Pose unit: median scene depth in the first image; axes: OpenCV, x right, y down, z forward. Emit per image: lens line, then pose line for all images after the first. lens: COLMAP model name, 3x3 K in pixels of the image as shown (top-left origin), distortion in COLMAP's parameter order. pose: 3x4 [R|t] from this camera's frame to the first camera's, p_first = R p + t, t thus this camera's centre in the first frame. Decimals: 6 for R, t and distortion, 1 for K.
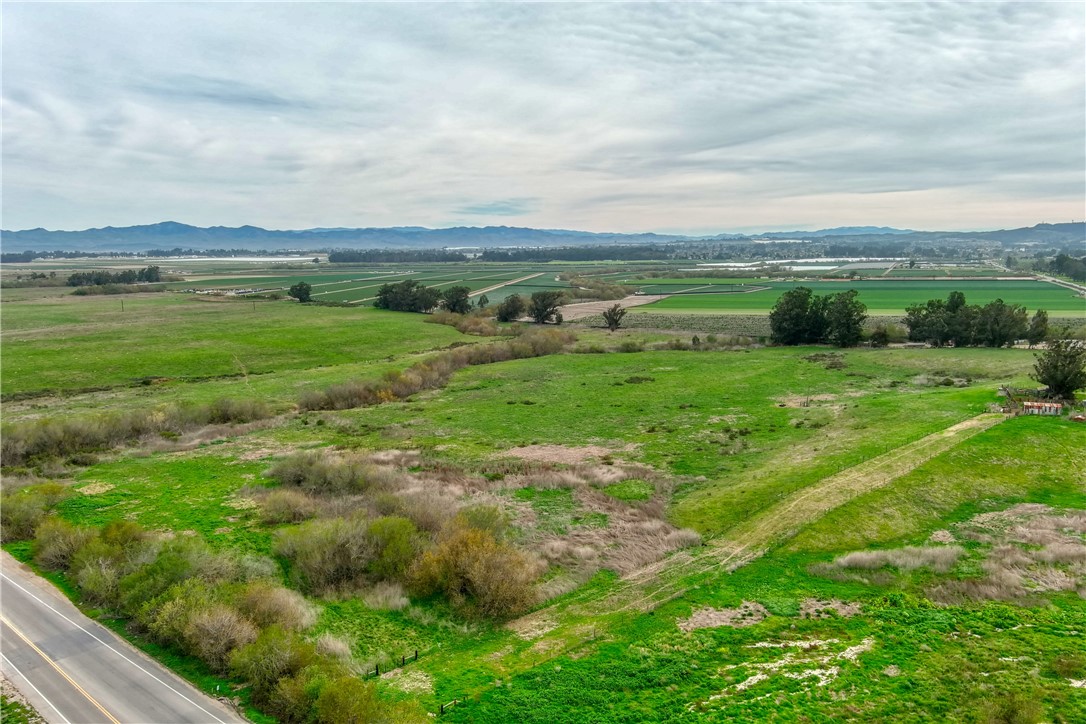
lens RADIAL K [[837.7, 0, 540.3], [0, 837.7, 365.5], [0, 0, 1]] dist [0.032392, -0.030322]
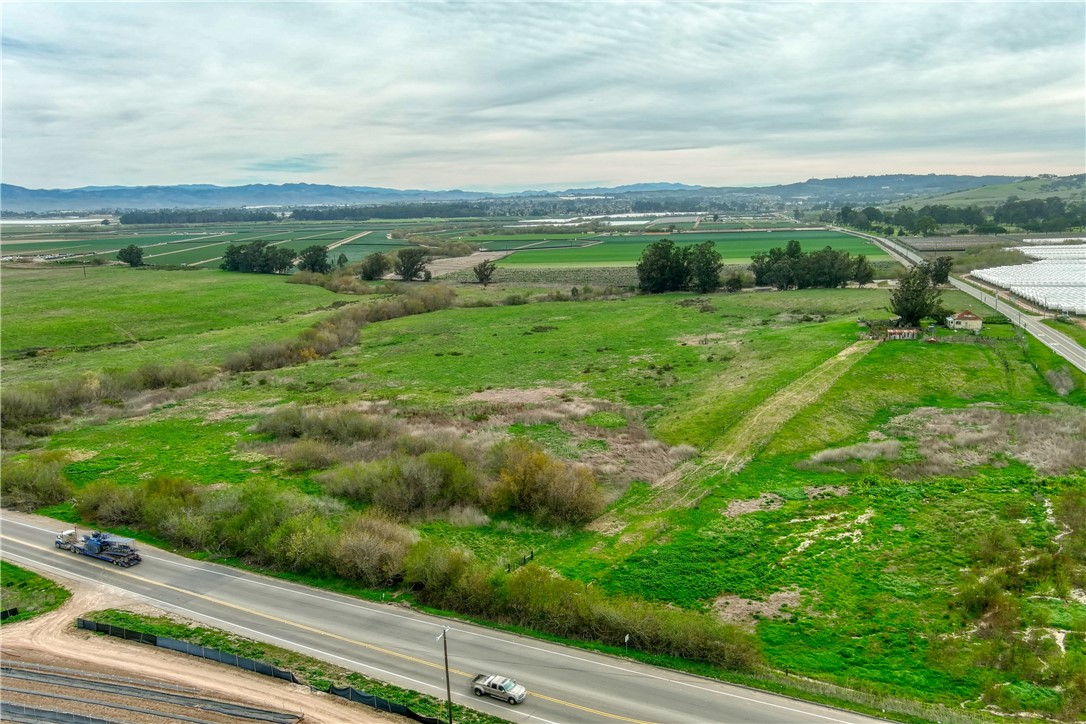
lens RADIAL K [[837.7, 0, 540.3], [0, 837.7, 365.5], [0, 0, 1]] dist [0.032392, -0.030322]
pose [[0.974393, -0.052710, 0.218585, -0.092479], [0.041837, 0.997660, 0.054079, 0.004547], [-0.220924, -0.043550, 0.974318, -0.031232]]
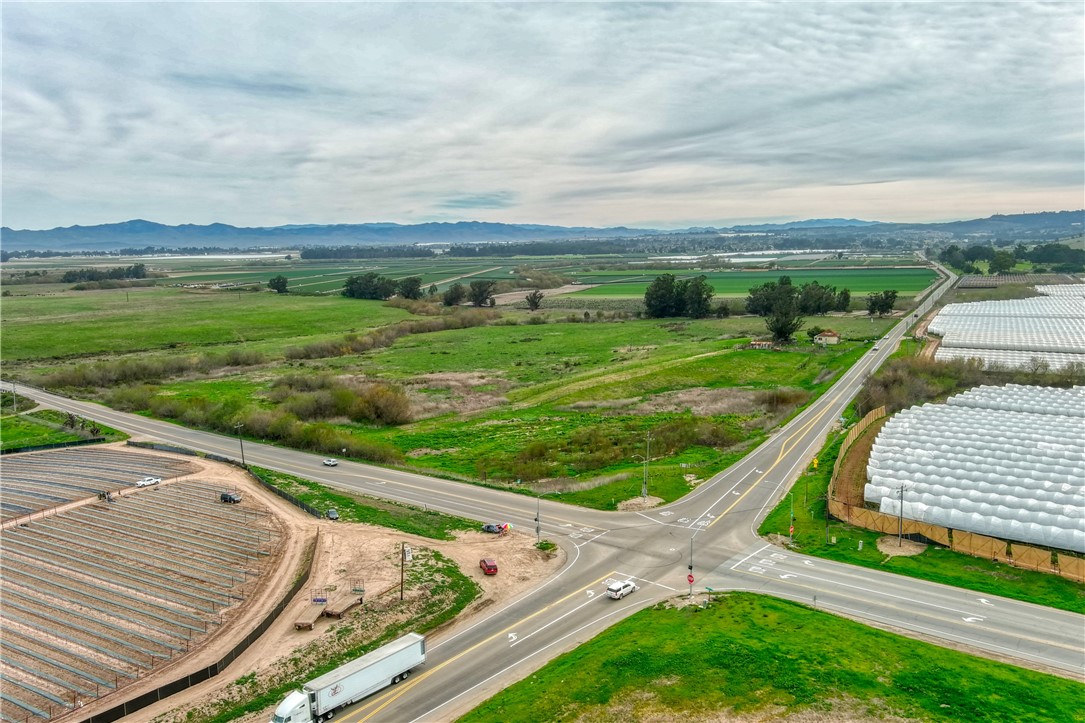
lens RADIAL K [[836.9, 0, 539.8], [0, 836.9, 365.0], [0, 0, 1]] dist [0.032392, -0.030322]
pose [[0.999469, -0.013614, 0.029595, 0.070162], [0.013447, 0.999893, 0.005843, 0.038794], [-0.029672, -0.005442, 0.999545, -0.300501]]
